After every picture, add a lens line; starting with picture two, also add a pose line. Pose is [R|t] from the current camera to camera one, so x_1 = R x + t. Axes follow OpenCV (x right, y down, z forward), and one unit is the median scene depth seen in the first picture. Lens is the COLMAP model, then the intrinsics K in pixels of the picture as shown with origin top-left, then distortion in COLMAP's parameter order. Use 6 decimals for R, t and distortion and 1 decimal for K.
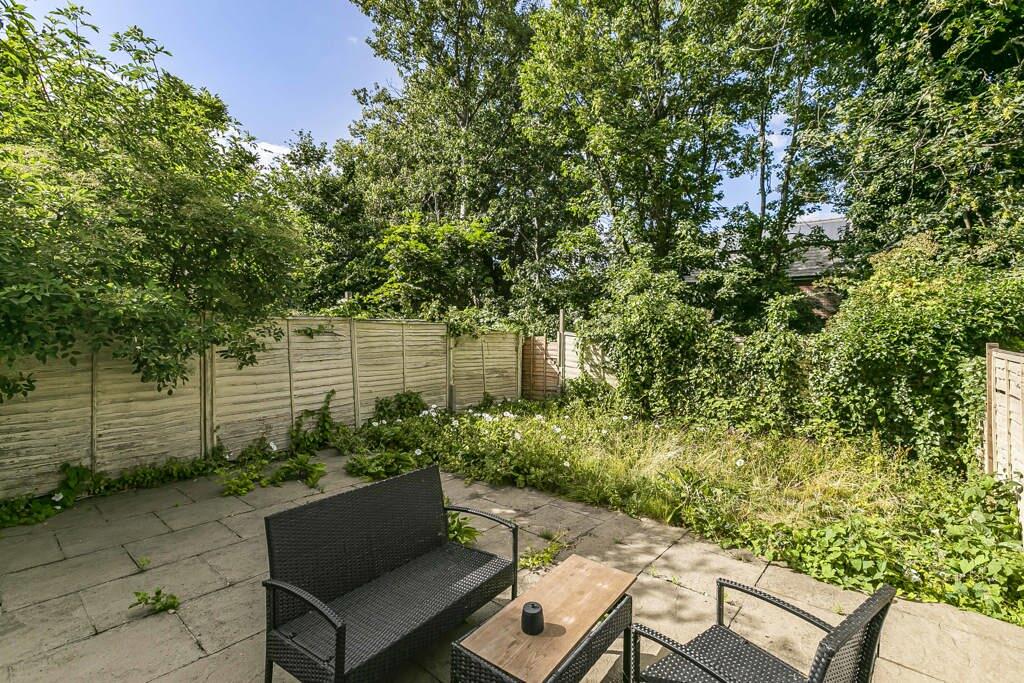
lens RADIAL K [[468.7, 0, 512.1], [0, 468.7, 332.4], [0, 0, 1]] dist [0.000600, 0.000108]
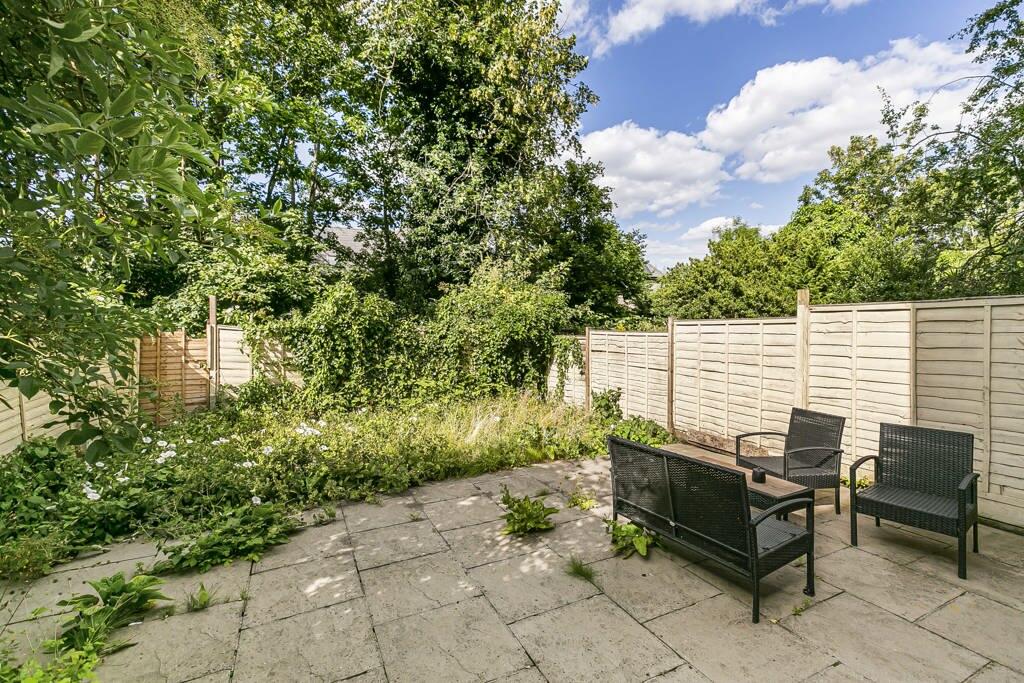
lens RADIAL K [[468.7, 0, 512.1], [0, 468.7, 332.4], [0, 0, 1]] dist [0.000600, 0.000108]
pose [[0.397496, -0.022807, 0.917321, -0.491712], [0.011705, 0.999736, 0.019783, 0.001692], [-0.917529, 0.002874, 0.397658, 0.284821]]
